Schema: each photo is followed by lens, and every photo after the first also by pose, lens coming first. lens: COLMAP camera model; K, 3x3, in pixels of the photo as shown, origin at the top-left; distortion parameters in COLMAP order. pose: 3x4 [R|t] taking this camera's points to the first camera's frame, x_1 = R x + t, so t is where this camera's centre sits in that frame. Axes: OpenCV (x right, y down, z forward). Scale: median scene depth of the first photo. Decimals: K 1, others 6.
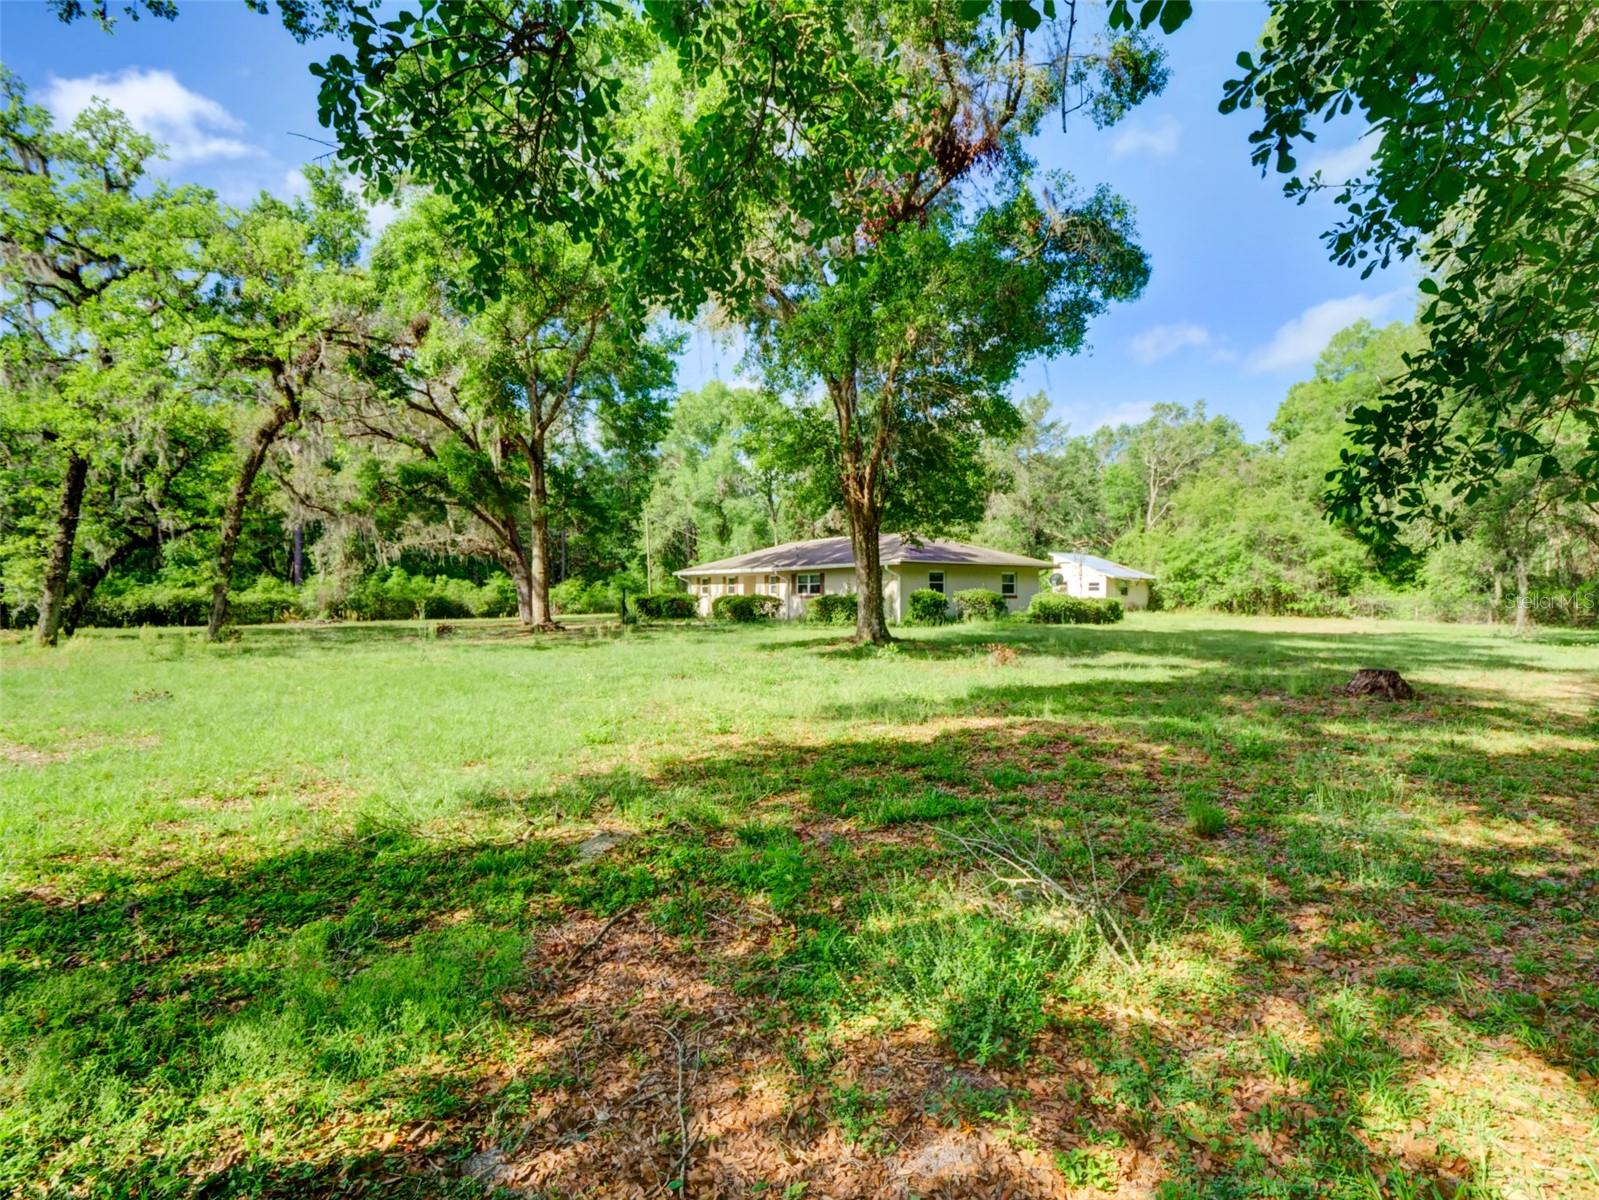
lens RADIAL K [[781.7, 0, 803.2], [0, 781.7, 597.4], [0, 0, 1]] dist [-0.011700, -0.001031]
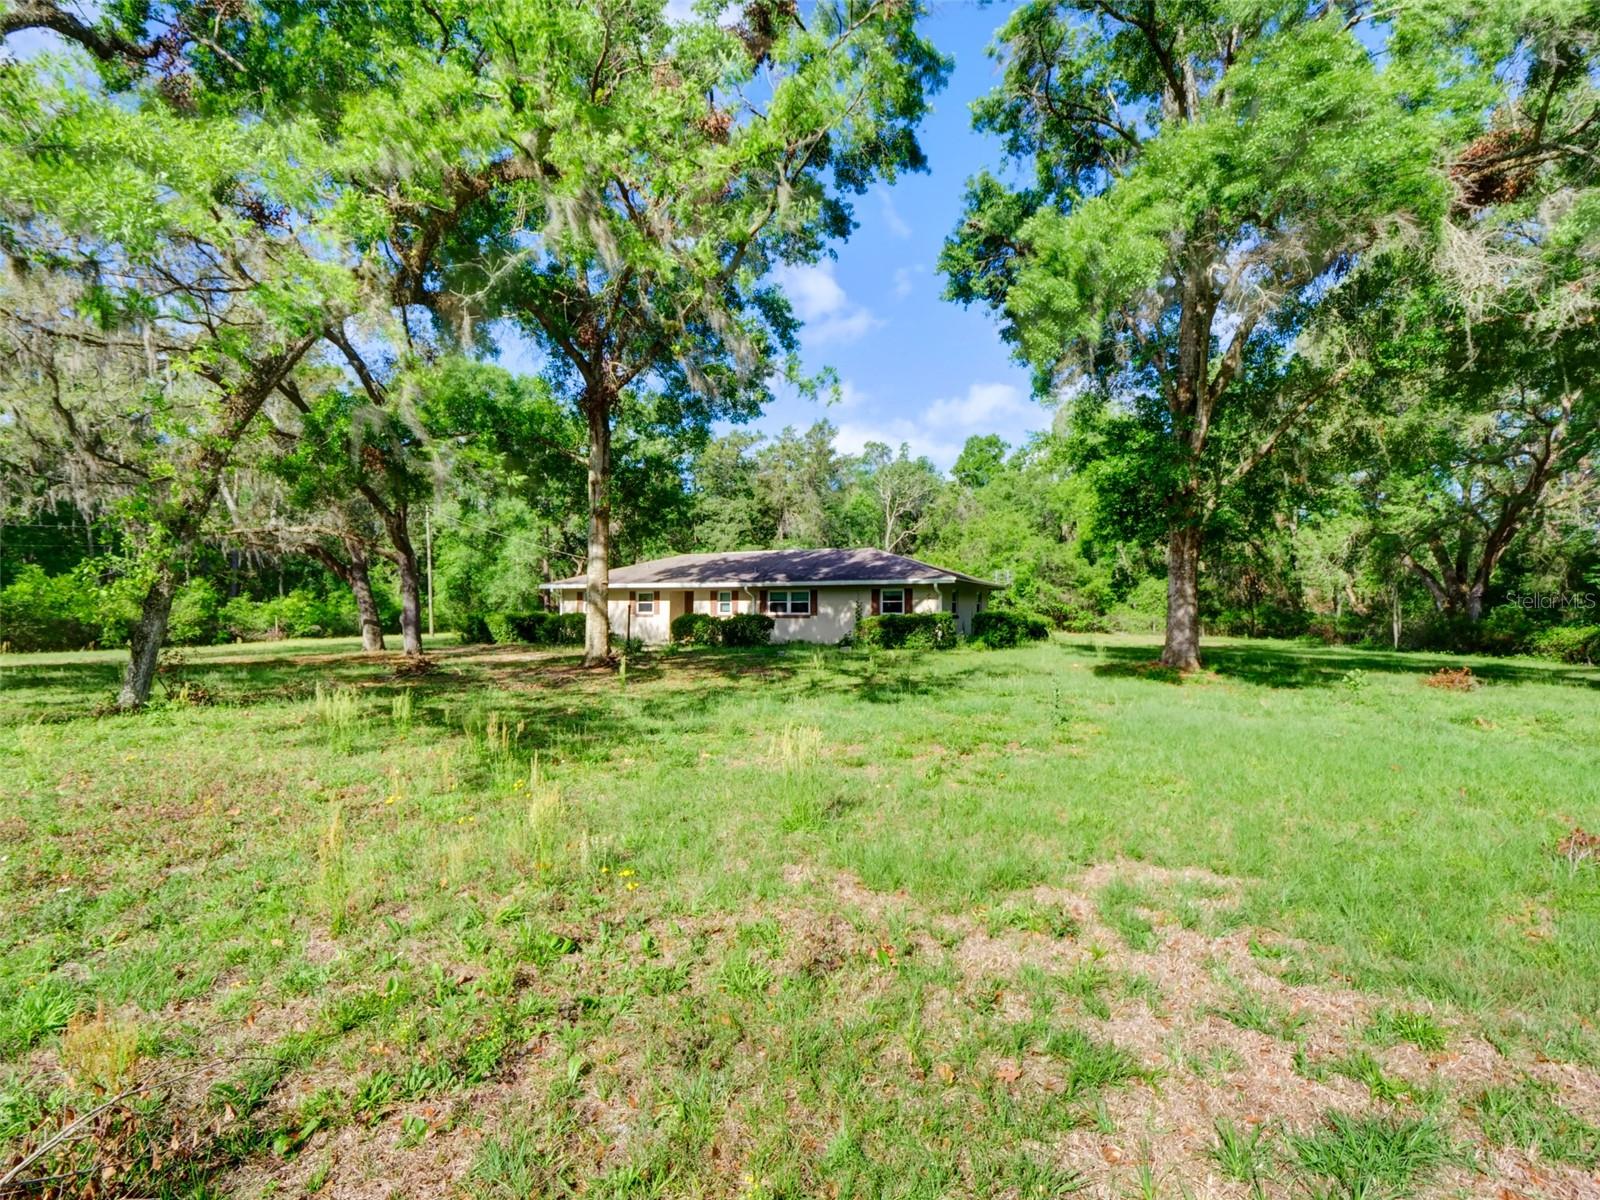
lens RADIAL K [[782.2, 0, 797.4], [0, 782.2, 605.5], [0, 0, 1]] dist [-0.011700, -0.001031]
pose [[0.861991, 0.006987, 0.506875, -0.332886], [-0.001282, 0.999932, -0.011603, -0.001916], [-0.506921, 0.009351, 0.861942, 0.174384]]
